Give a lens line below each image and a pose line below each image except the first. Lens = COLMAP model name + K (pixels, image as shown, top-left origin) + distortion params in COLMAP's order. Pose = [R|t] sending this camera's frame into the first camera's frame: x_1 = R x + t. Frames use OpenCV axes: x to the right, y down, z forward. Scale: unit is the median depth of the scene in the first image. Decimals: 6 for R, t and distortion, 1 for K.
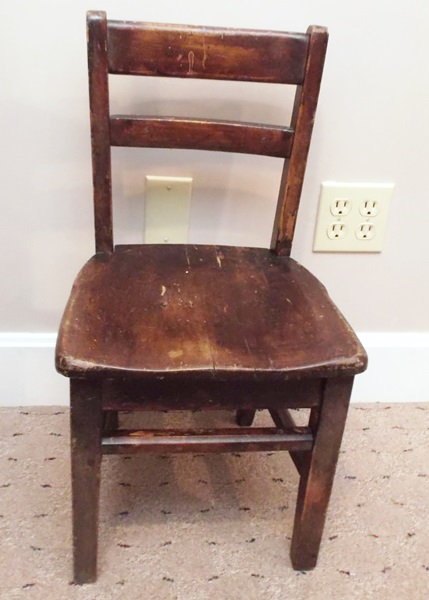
lens RADIAL K [[619.3, 0, 214.5], [0, 619.3, 300.0], [0, 0, 1]] dist [0.005066, 0.001983]
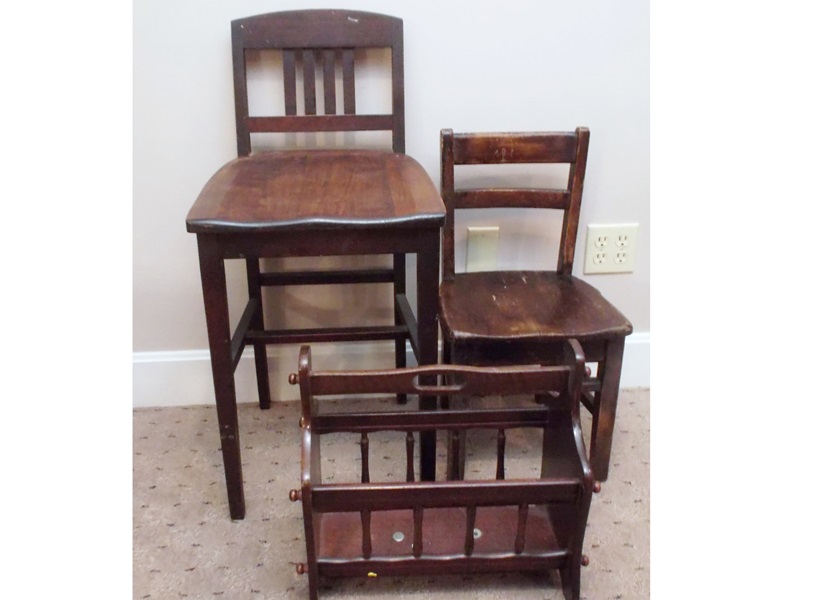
lens RADIAL K [[628.8, 0, 420.0], [0, 628.8, 300.0], [0, 0, 1]] dist [0.002234, 0.000624]
pose [[0.997080, -0.054693, -0.053294, -0.184456], [0.049131, 0.993713, -0.100600, 0.139485], [0.058462, 0.097688, 0.993499, -0.576682]]
